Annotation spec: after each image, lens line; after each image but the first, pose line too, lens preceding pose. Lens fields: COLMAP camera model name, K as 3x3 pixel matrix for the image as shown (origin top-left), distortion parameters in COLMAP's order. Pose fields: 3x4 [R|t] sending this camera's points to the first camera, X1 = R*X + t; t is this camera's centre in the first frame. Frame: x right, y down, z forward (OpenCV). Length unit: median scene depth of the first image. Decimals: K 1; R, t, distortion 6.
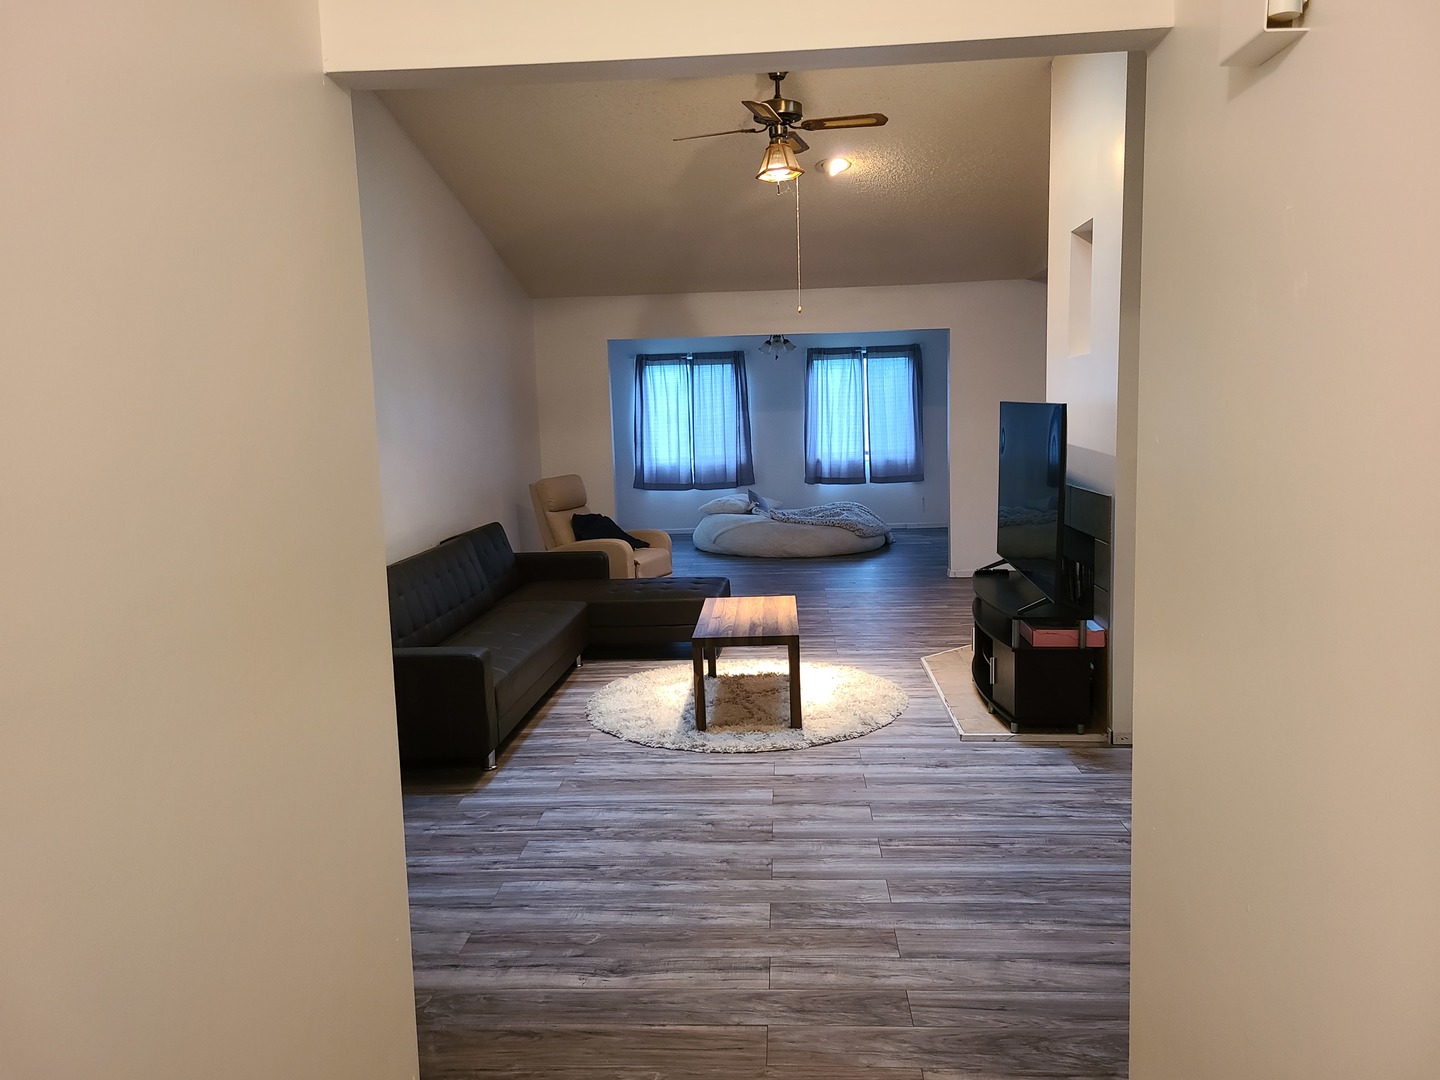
lens RADIAL K [[1067.0, 0, 726.1], [0, 1067.0, 554.0], [0, 0, 1]] dist [0.061024, -0.040060]
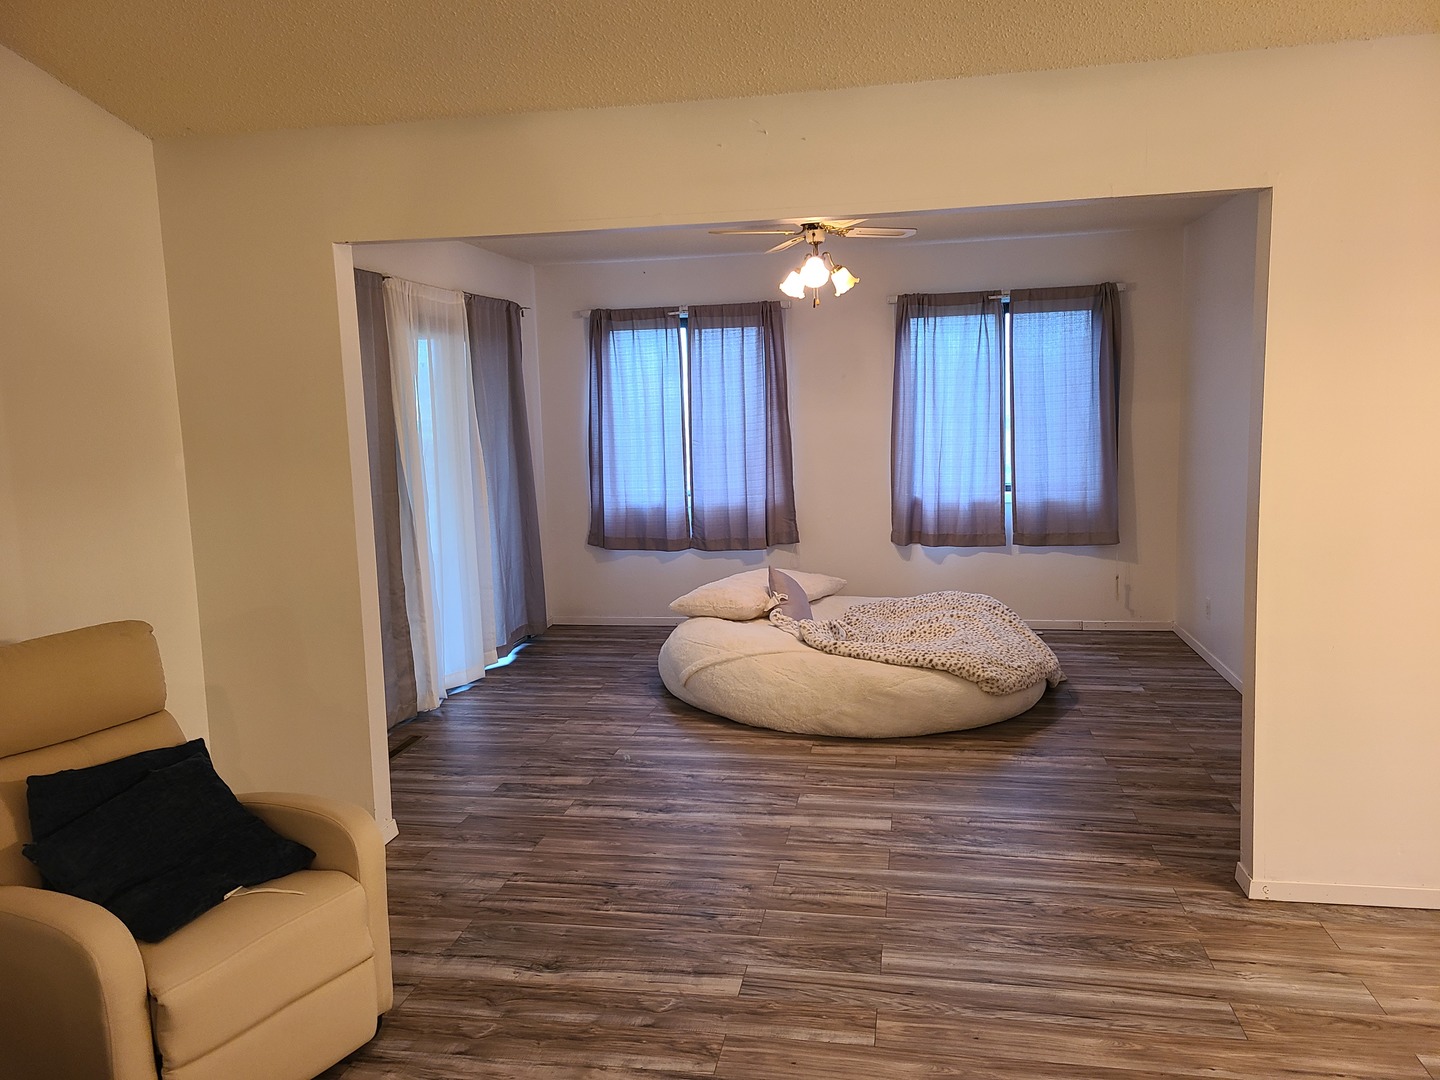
lens RADIAL K [[1067.0, 0, 712.6], [0, 1067.0, 530.7], [0, 0, 1]] dist [0.061024, -0.040060]
pose [[0.991548, 0.016262, -0.128715, 0.054504], [-0.016767, 0.999855, -0.002840, -0.069998], [0.128650, 0.004974, 0.991678, 0.449075]]
